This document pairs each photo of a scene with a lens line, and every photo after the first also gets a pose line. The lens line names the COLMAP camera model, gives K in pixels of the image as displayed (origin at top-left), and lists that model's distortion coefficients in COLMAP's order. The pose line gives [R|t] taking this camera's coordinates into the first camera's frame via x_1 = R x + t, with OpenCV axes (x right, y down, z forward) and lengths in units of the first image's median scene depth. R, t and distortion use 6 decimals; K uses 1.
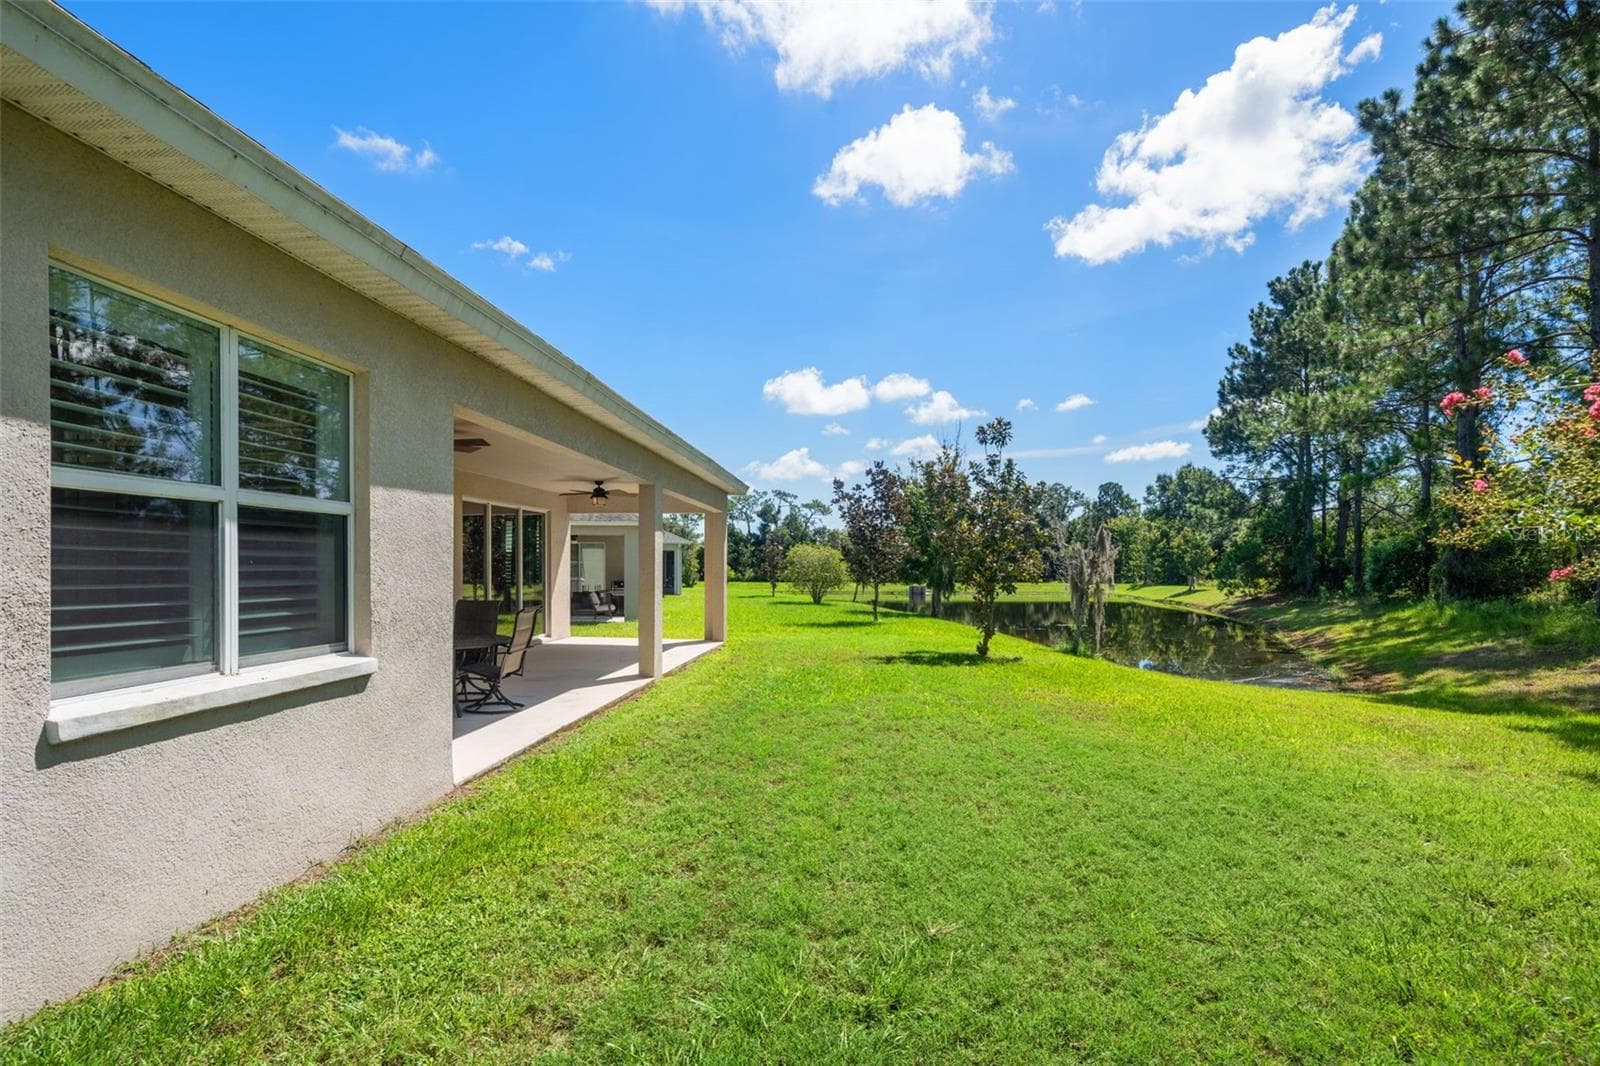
lens RADIAL K [[847.4, 0, 799.1], [0, 847.4, 585.0], [0, 0, 1]] dist [-0.001086, 0.000872]
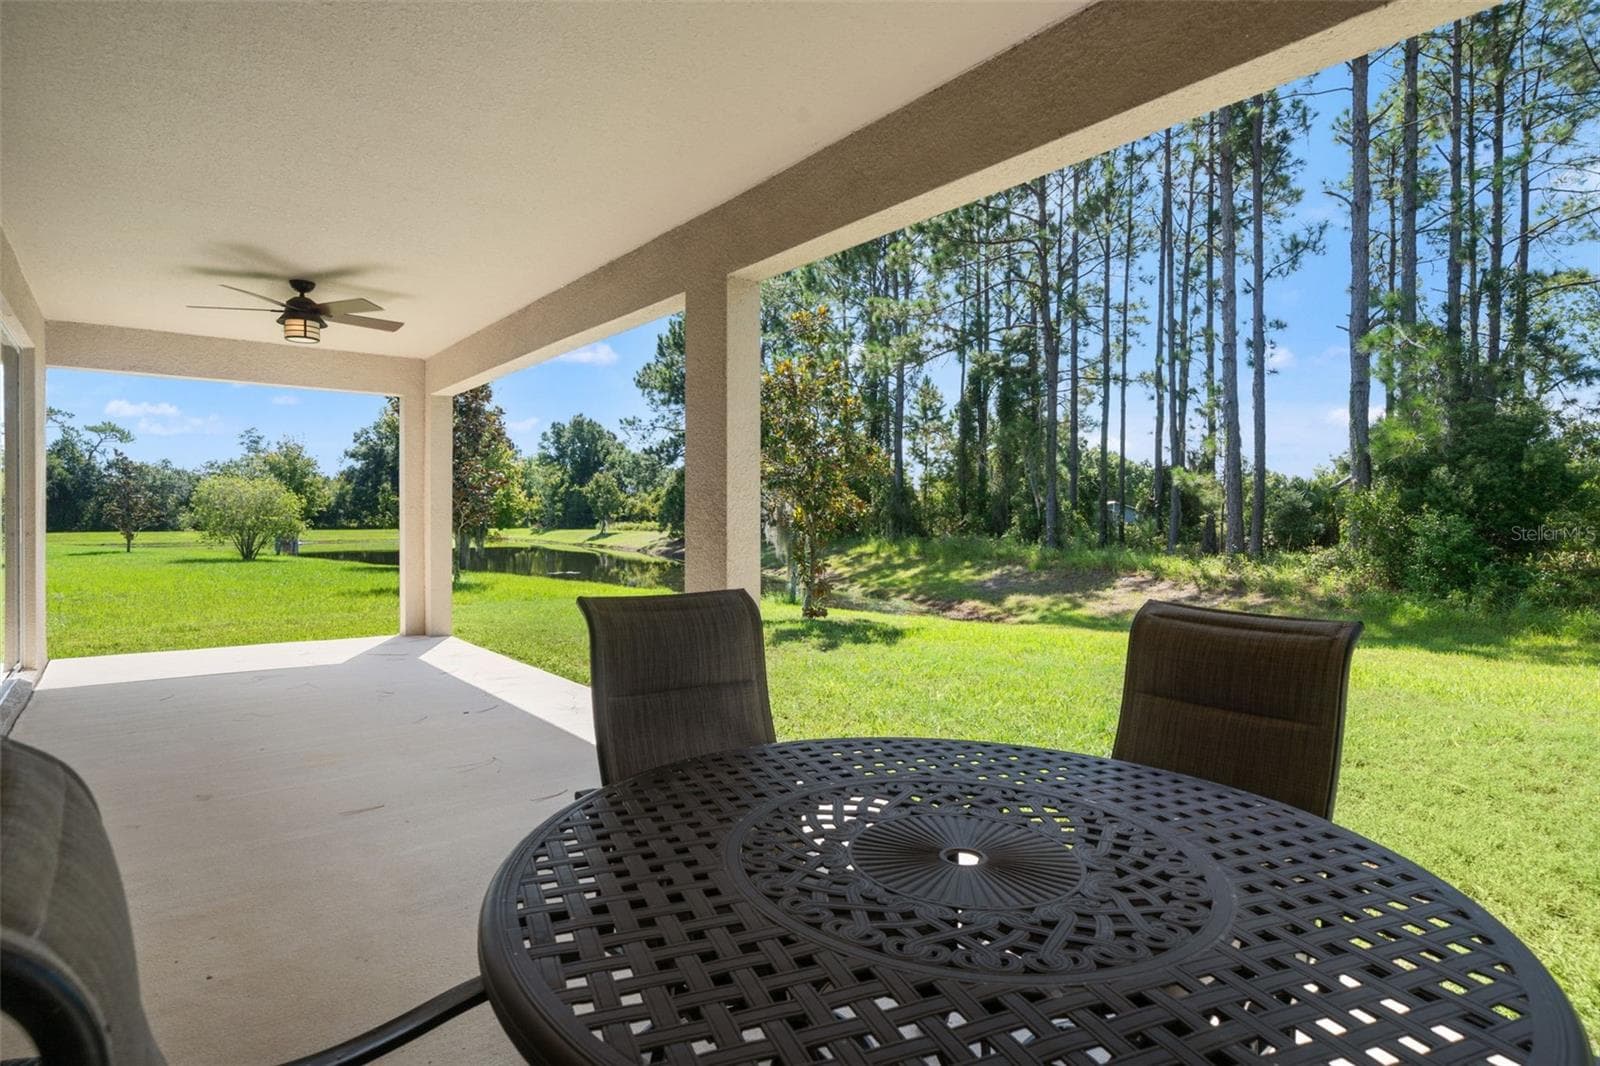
lens RADIAL K [[833.8, 0, 792.7], [0, 833.8, 521.1], [0, 0, 1]] dist [-0.001524, -0.000216]
pose [[0.736646, -0.006174, 0.676250, -0.135252], [0.014009, 0.999883, -0.006132, 0.000856], [-0.676134, 0.013990, 0.736646, 0.214669]]
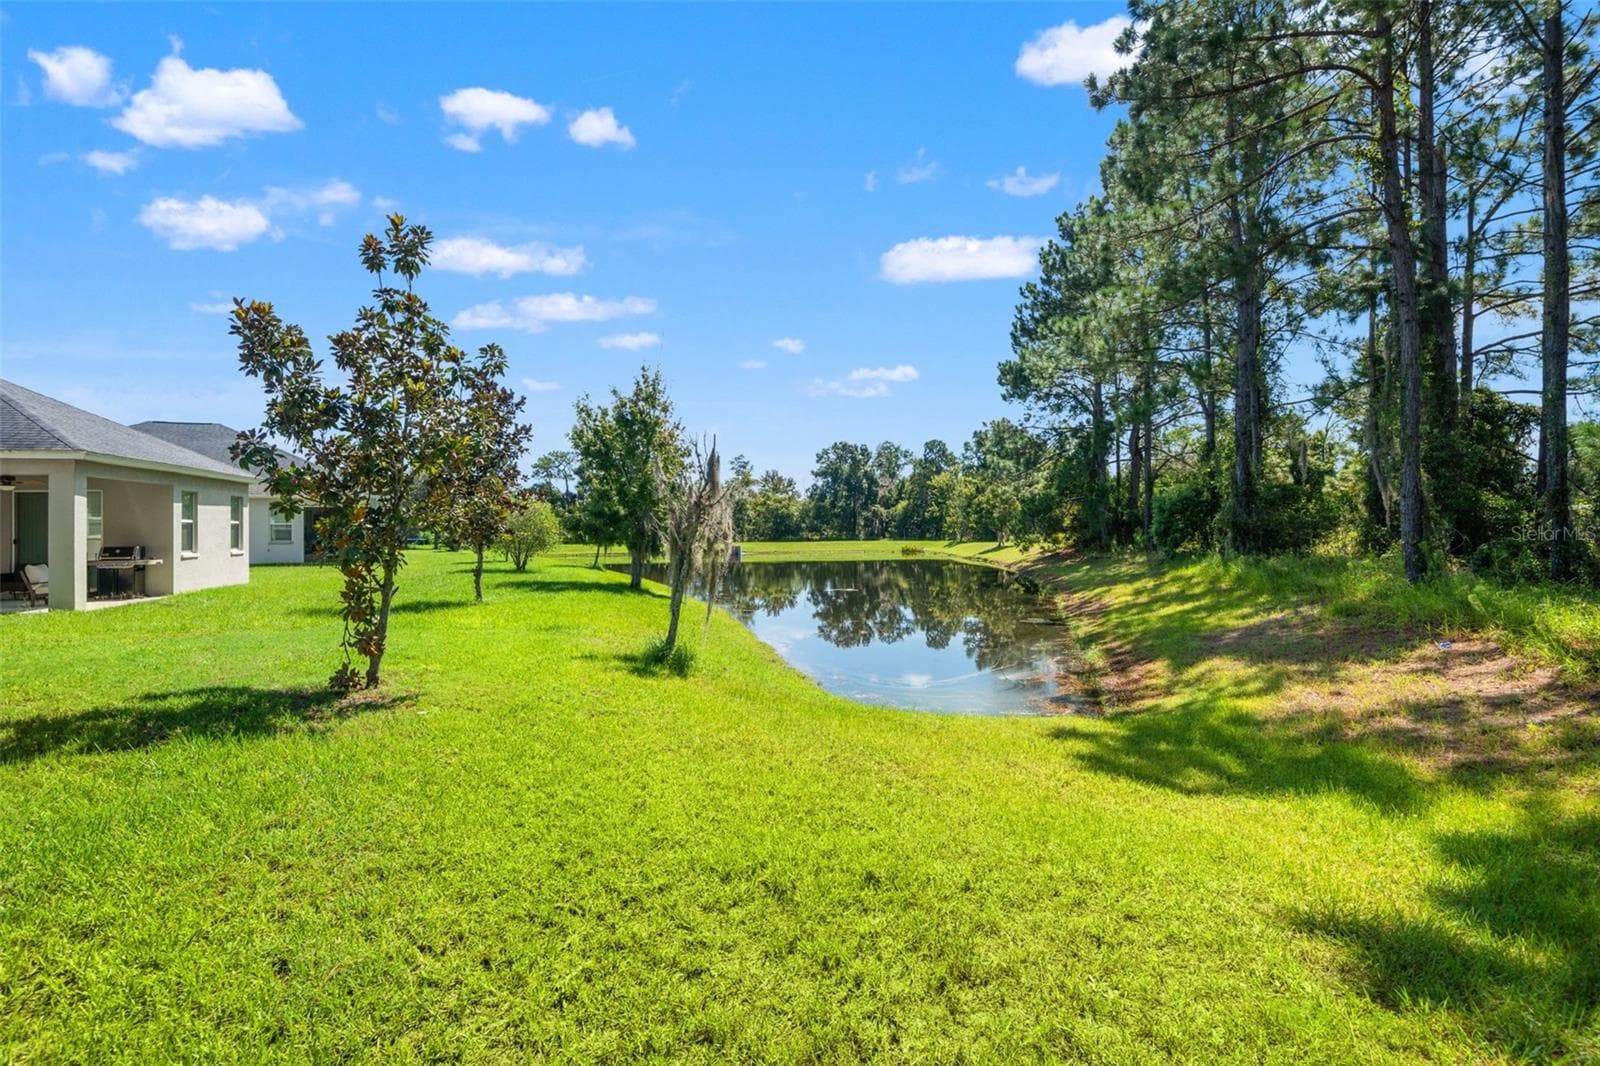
lens RADIAL K [[833.8, 0, 792.7], [0, 833.8, 521.1], [0, 0, 1]] dist [-0.001524, -0.000216]
pose [[0.987474, -0.009598, 0.157487, 0.186905], [0.014144, 0.999514, -0.027765, 0.000921], [-0.157144, 0.029644, 0.987131, 0.229648]]
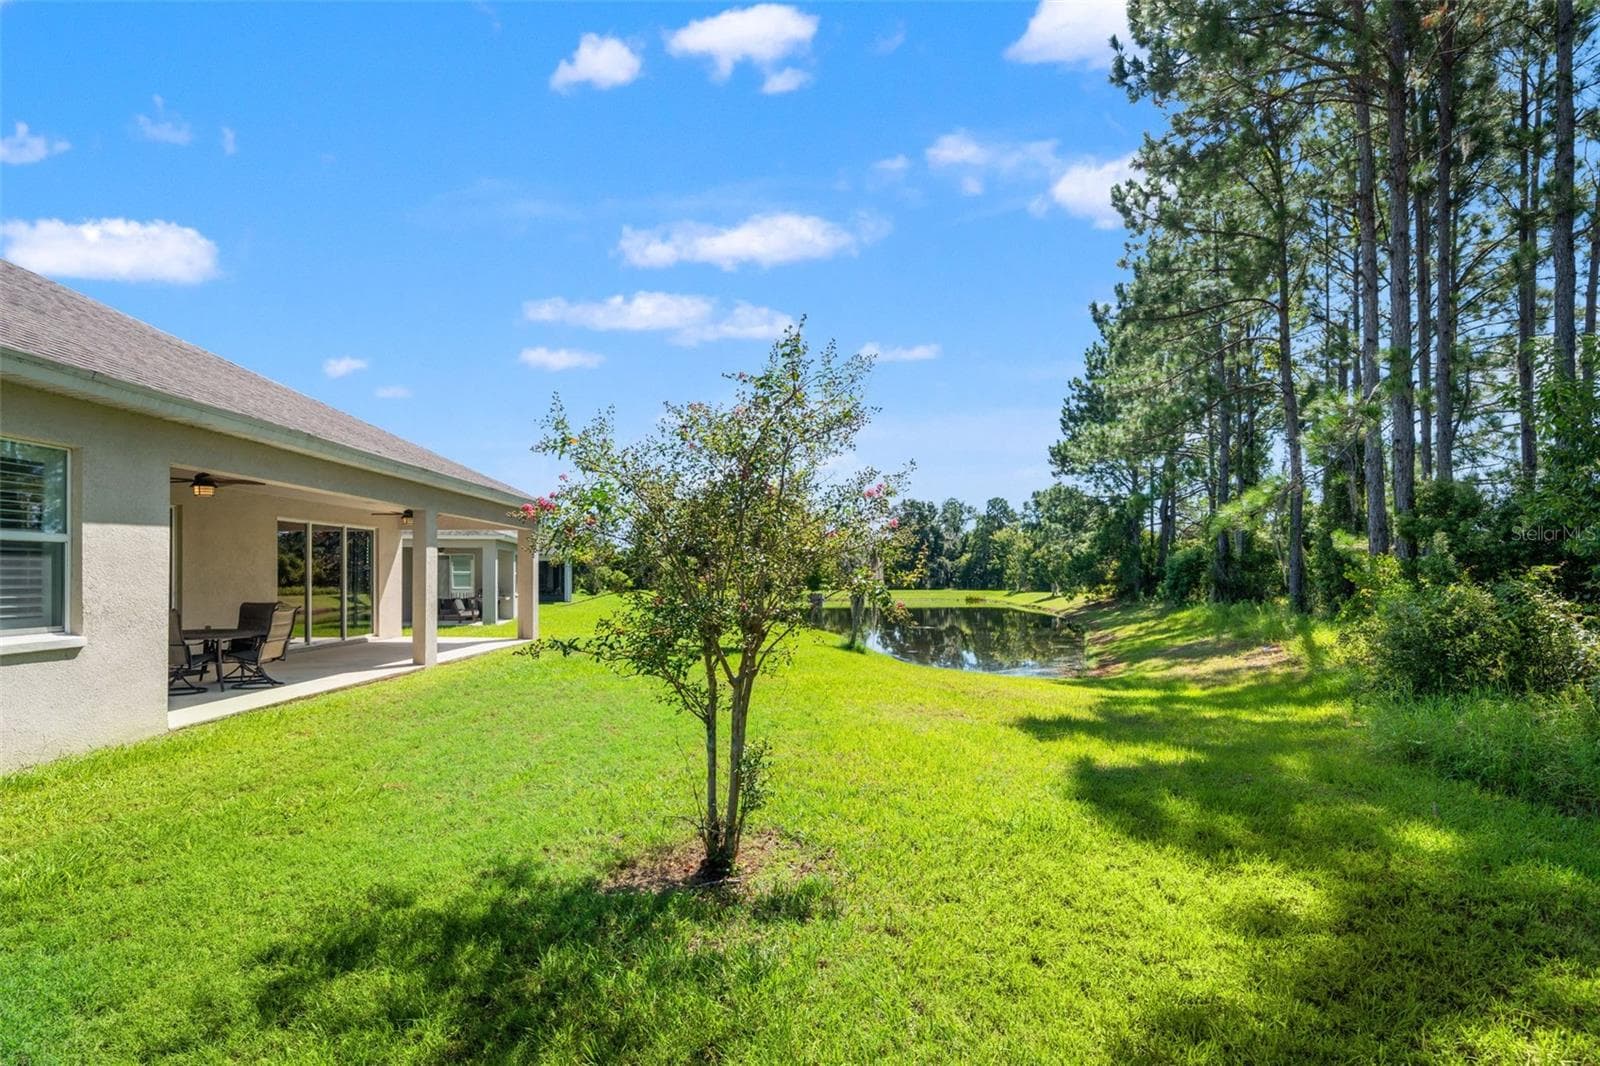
lens RADIAL K [[811.9, 0, 787.2], [0, 811.9, 571.9], [0, 0, 1]] dist [0.000598, 0.000396]
pose [[0.997268, -0.001731, 0.073853, 0.088876], [0.003649, 0.999660, -0.025836, 0.001785], [-0.073783, 0.026035, 0.996934, -0.074605]]
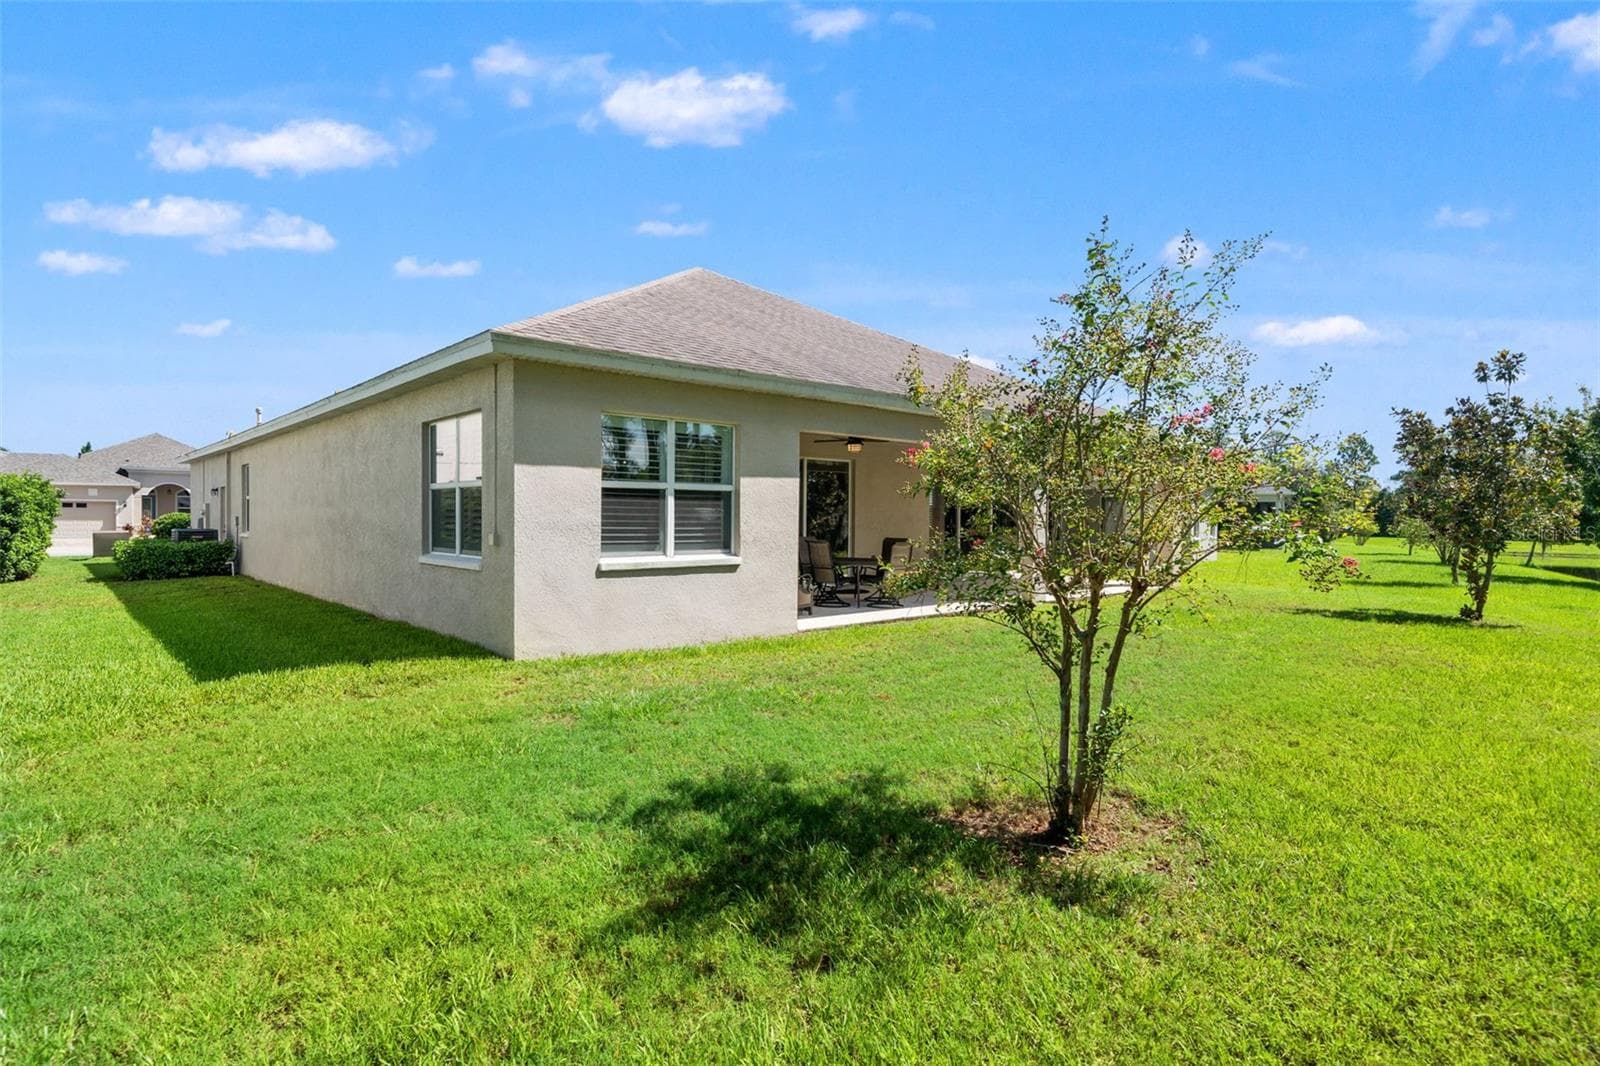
lens RADIAL K [[833.8, 0, 792.7], [0, 833.8, 521.1], [0, 0, 1]] dist [-0.001524, -0.000216]
pose [[0.725248, 0.011349, -0.688394, 0.144728], [-0.023029, 0.999705, -0.007781, 0.001171], [0.688102, 0.021497, 0.725295, -0.060716]]
